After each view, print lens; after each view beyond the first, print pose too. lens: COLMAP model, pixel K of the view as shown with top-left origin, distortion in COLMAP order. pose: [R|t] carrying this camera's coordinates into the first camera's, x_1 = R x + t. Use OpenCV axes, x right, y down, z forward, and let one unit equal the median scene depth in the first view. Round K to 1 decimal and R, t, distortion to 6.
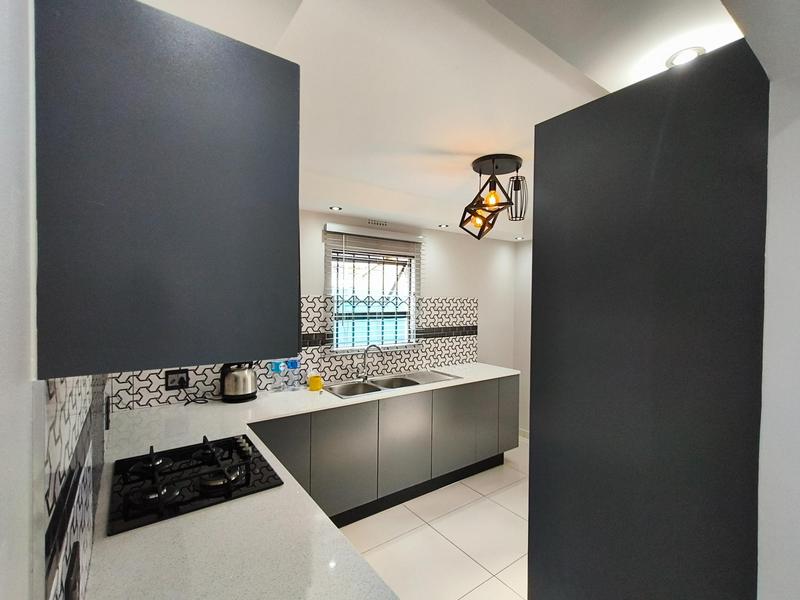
lens RADIAL K [[370.7, 0, 408.3], [0, 370.7, 304.7], [0, 0, 1]] dist [0.002431, 0.002335]
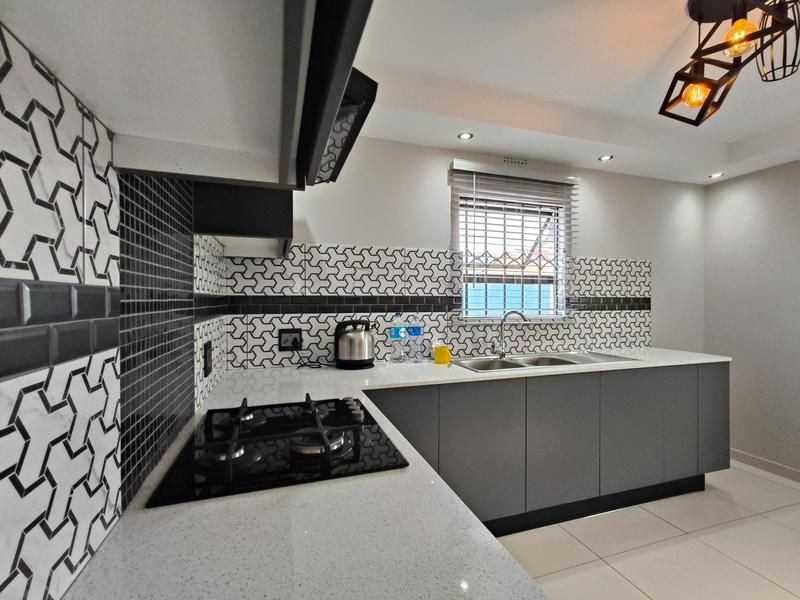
lens RADIAL K [[370.7, 0, 408.7], [0, 370.7, 304.7], [0, 0, 1]] dist [0.002431, 0.002335]
pose [[0.953719, -0.007703, -0.300601, -0.078792], [0.003605, 0.999893, -0.014185, 0.118464], [0.300678, 0.012445, 0.953645, 0.216945]]
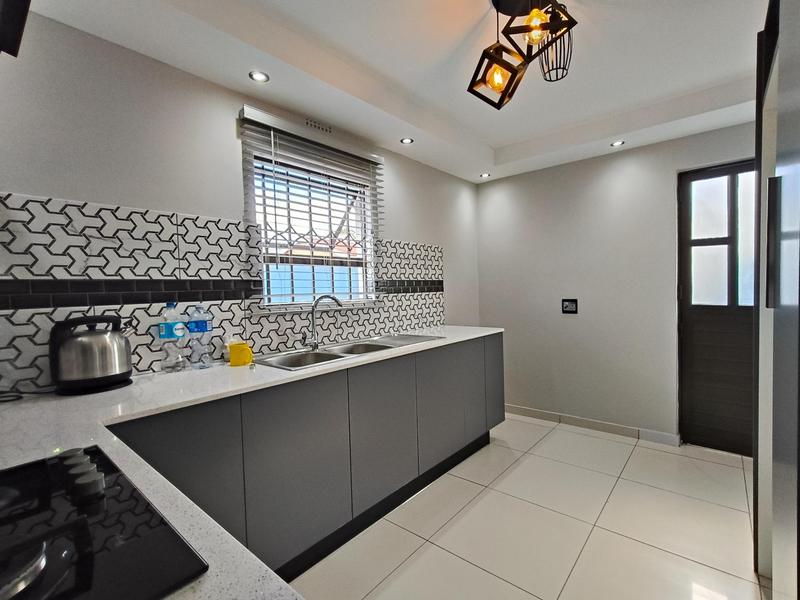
lens RADIAL K [[370.7, 0, 407.9], [0, 370.7, 303.6], [0, 0, 1]] dist [0.002431, 0.002335]
pose [[0.971419, -0.047997, 0.232467, -0.120880], [0.044506, 0.998804, 0.020244, 0.131005], [-0.233160, -0.009319, 0.972394, 0.337195]]
